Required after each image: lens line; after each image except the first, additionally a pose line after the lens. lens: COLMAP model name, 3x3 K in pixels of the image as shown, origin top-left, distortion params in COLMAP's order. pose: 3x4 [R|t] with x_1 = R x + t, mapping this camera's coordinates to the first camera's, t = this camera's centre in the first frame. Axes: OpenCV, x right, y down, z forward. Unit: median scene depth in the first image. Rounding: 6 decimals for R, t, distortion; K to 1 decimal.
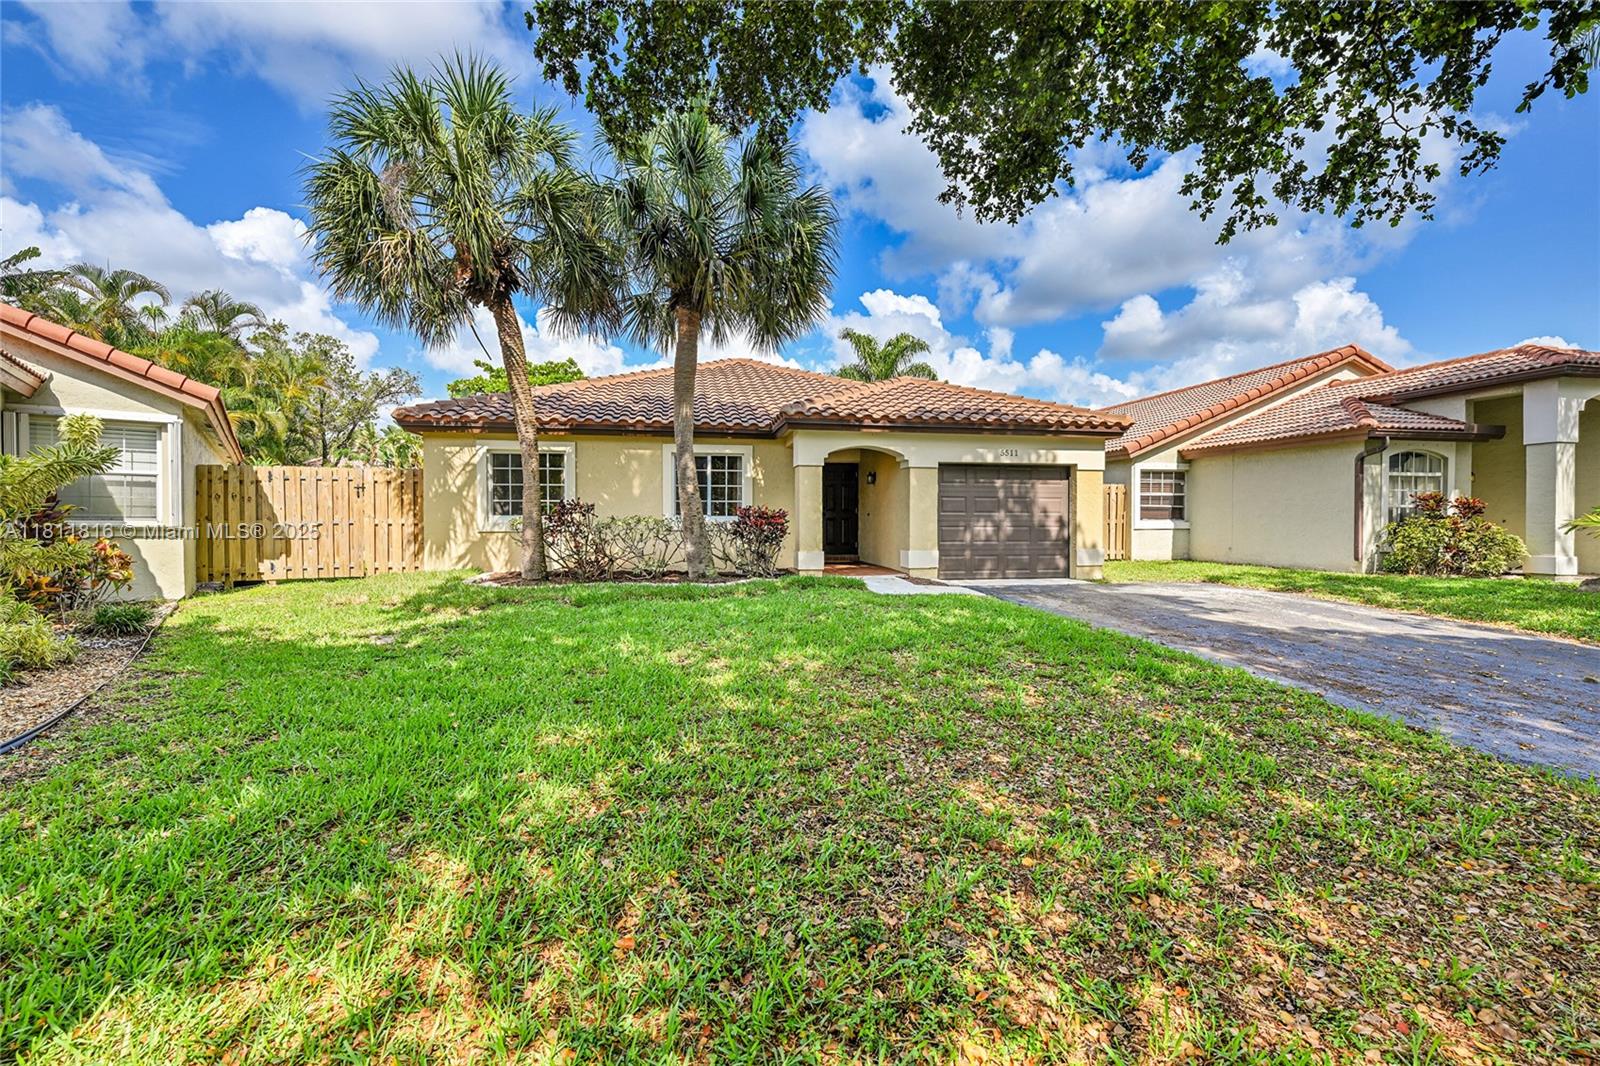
lens RADIAL K [[643.8, 0, 765.9], [0, 643.8, 516.6], [0, 0, 1]] dist [0.001289, -0.000150]
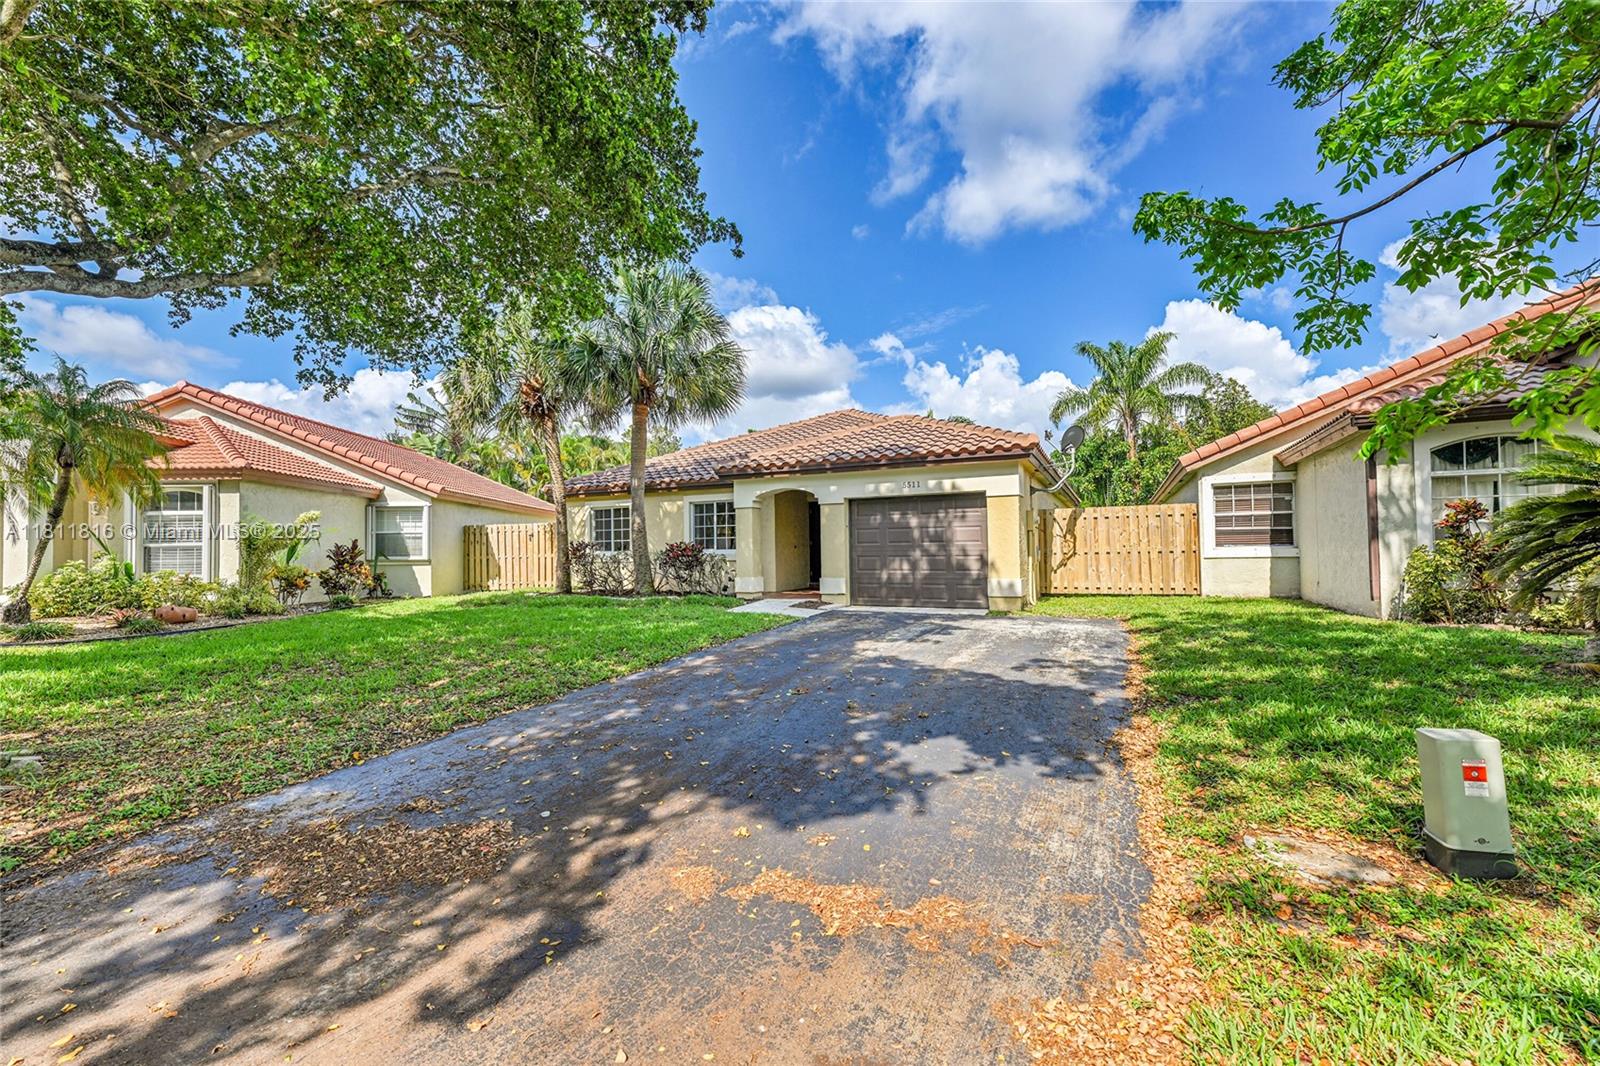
lens RADIAL K [[643.8, 0, 818.3], [0, 643.8, 524.6], [0, 0, 1]] dist [0.001289, -0.000150]
pose [[0.817161, -0.035570, -0.575311, 0.847126], [0.014241, 0.999035, -0.041541, 0.005391], [0.576233, 0.025752, 0.816879, 0.074448]]
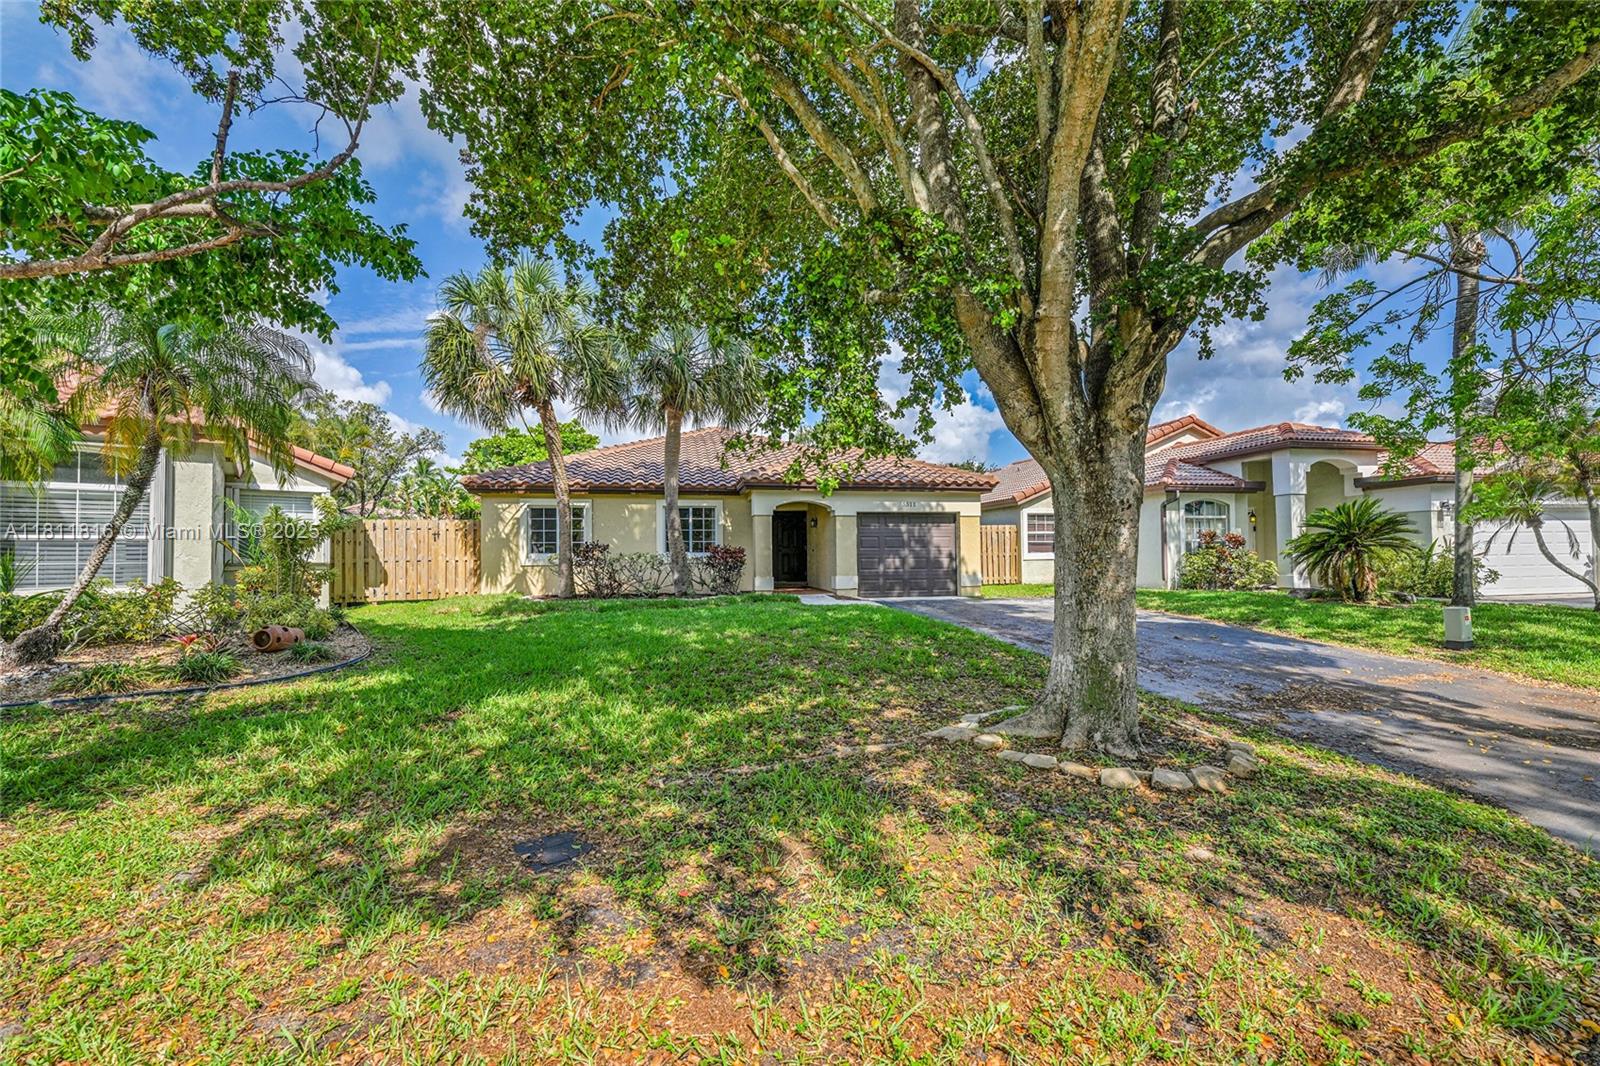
lens RADIAL K [[643.8, 0, 768.5], [0, 643.8, 529.2], [0, 0, 1]] dist [0.001289, -0.000150]
pose [[0.999792, -0.009320, 0.018134, 0.052548], [0.010027, 0.999178, -0.039278, 0.004884], [-0.017753, 0.039452, 0.999064, -0.367666]]
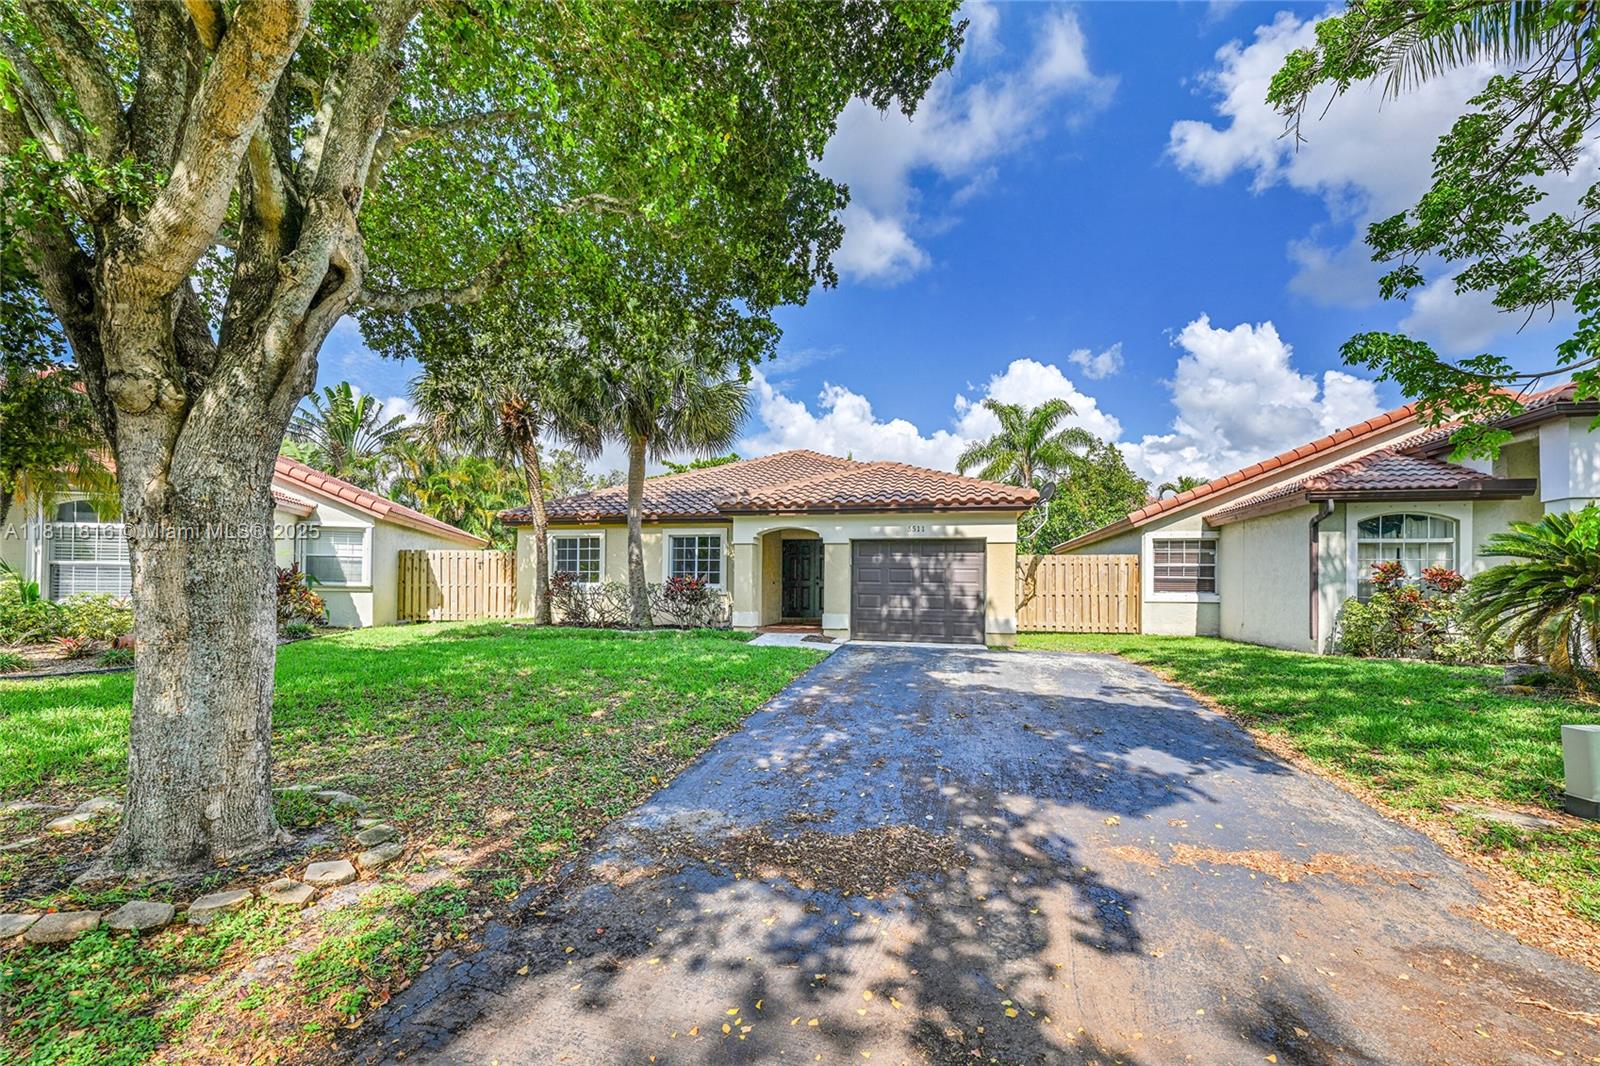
lens RADIAL K [[643.8, 0, 796.4], [0, 643.8, 571.4], [0, 0, 1]] dist [0.001289, -0.000150]
pose [[0.915064, 0.000595, -0.403308, 0.638725], [-0.010369, 0.999703, -0.022052, 0.001460], [0.403176, 0.024361, 0.914798, -0.103411]]
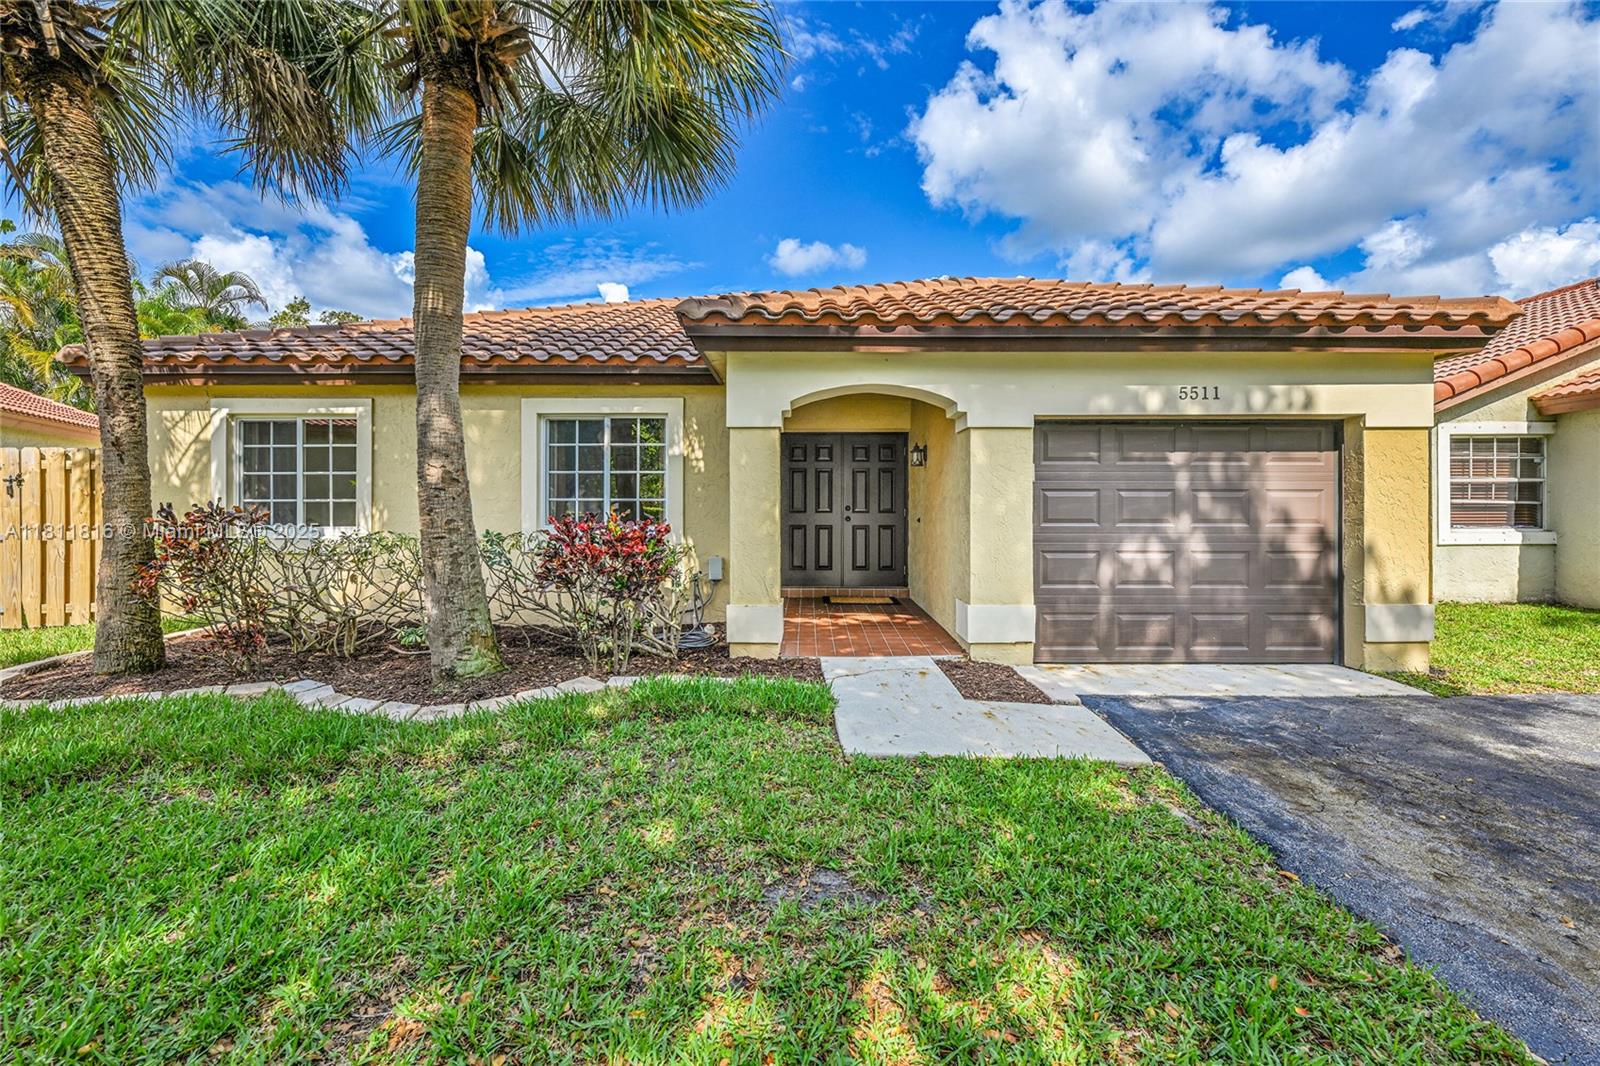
lens RADIAL K [[612.8, 0, 796.2], [0, 612.8, 492.4], [0, 0, 1]] dist [0.001466, -0.000382]
pose [[0.984647, -0.005332, -0.174477, 0.171869], [0.001606, 0.999768, -0.021490, -0.019138], [0.174551, 0.020880, 0.984427, 0.525081]]
